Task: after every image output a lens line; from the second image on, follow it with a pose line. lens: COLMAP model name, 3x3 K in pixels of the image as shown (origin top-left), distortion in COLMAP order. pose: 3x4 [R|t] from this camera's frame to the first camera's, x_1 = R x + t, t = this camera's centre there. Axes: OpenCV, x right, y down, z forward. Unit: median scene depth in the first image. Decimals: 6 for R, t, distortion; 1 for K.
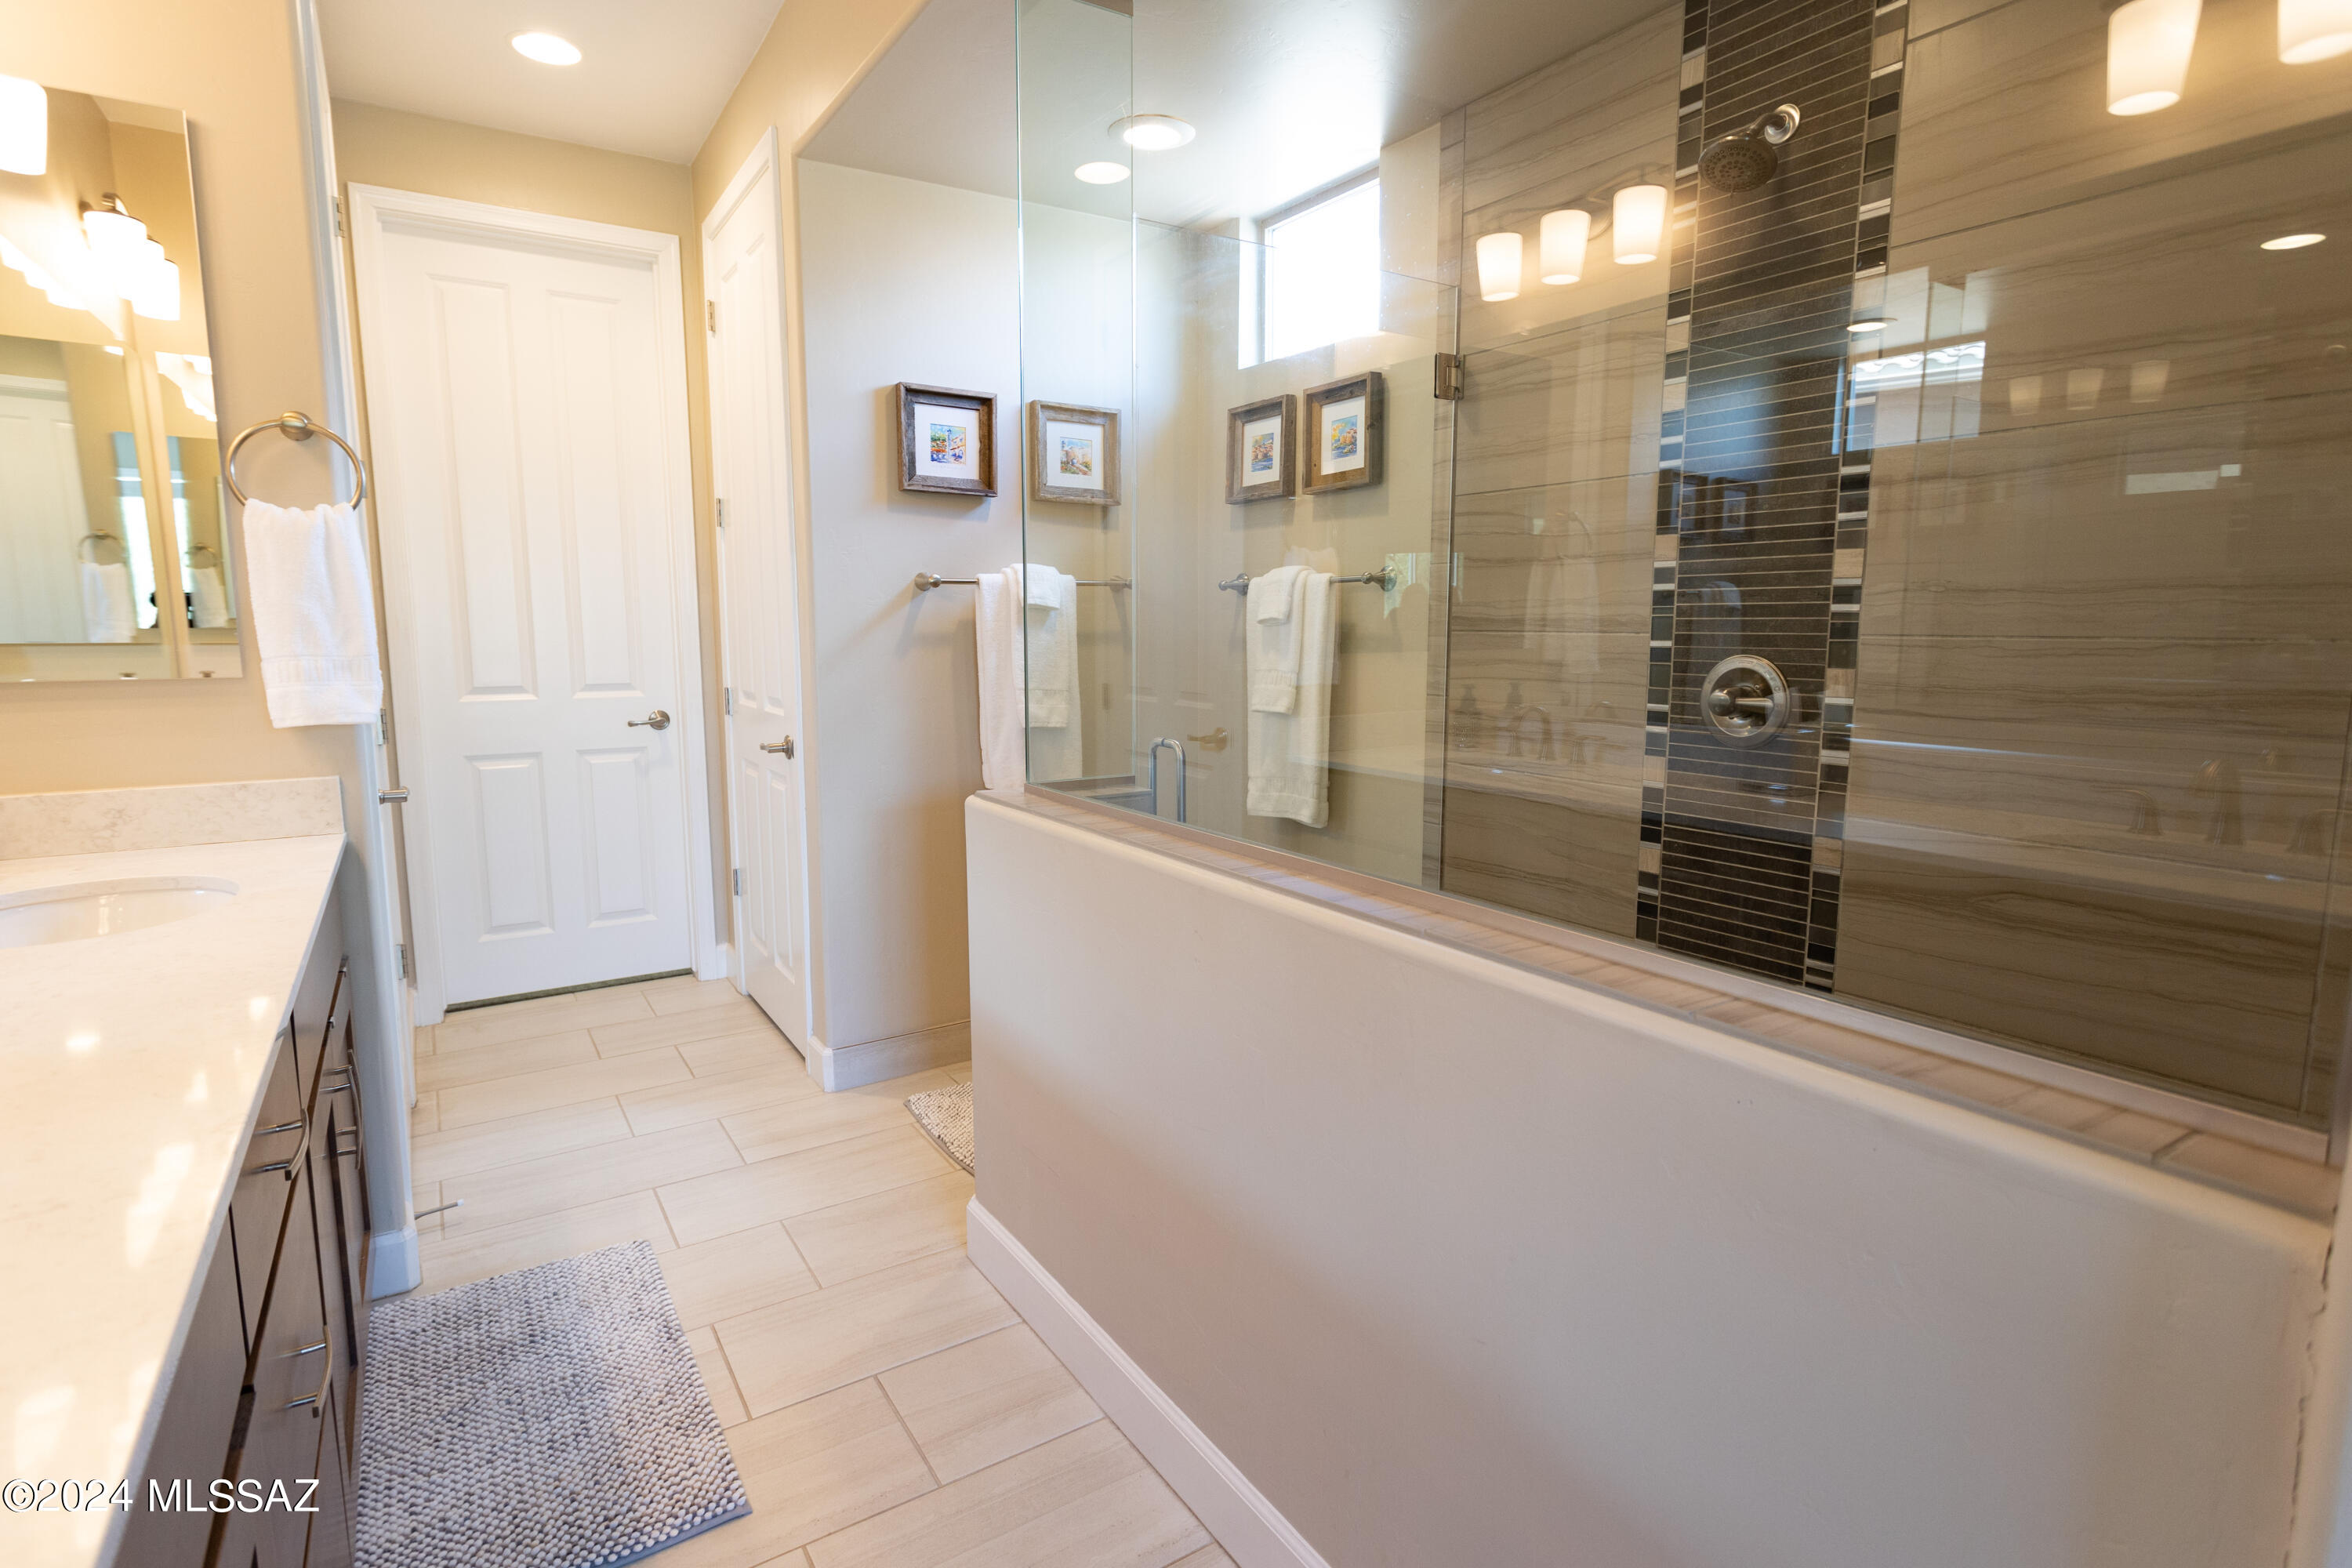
lens RADIAL K [[1155.8, 0, 1176.1], [0, 1155.8, 782.7], [0, 0, 1]] dist [-0.001555, 0.003876]
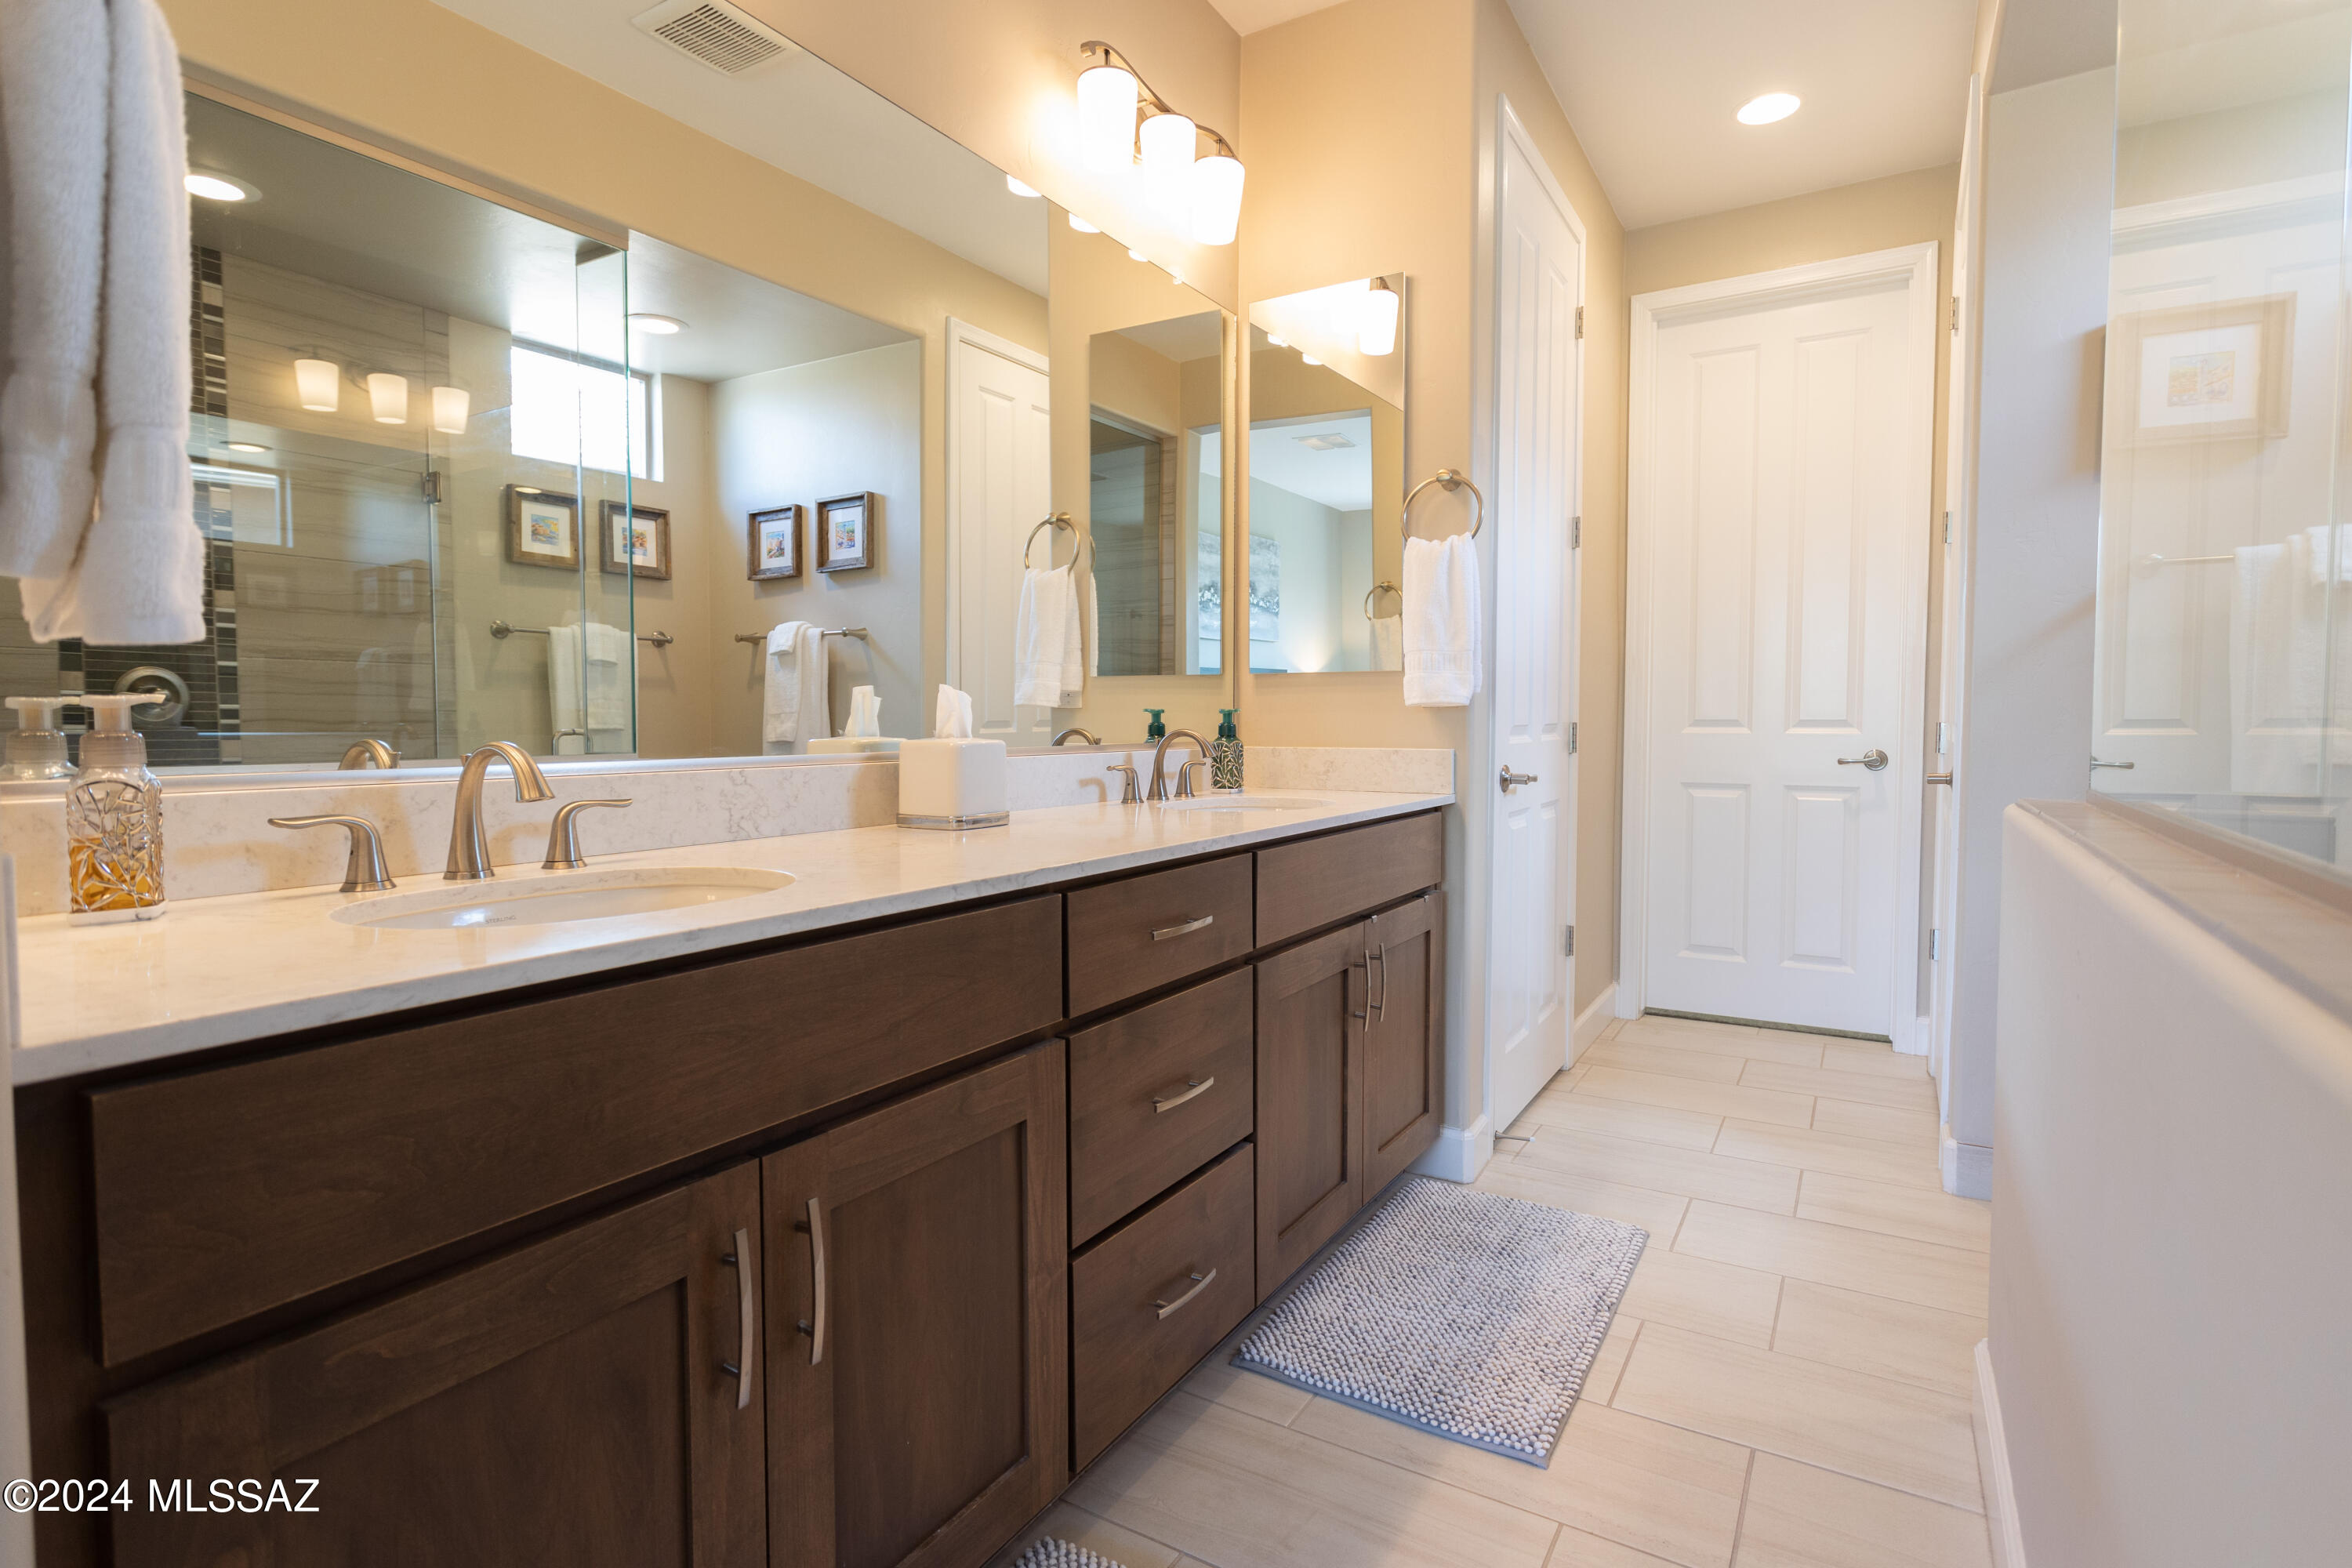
lens RADIAL K [[1155.8, 0, 1186.6], [0, 1155.8, 774.0], [0, 0, 1]] dist [-0.001555, 0.003876]
pose [[0.448533, 0.046046, -0.892579, 0.263104], [-0.122737, 0.992384, -0.010482, 0.066753], [0.885299, 0.114254, 0.450769, 0.160790]]
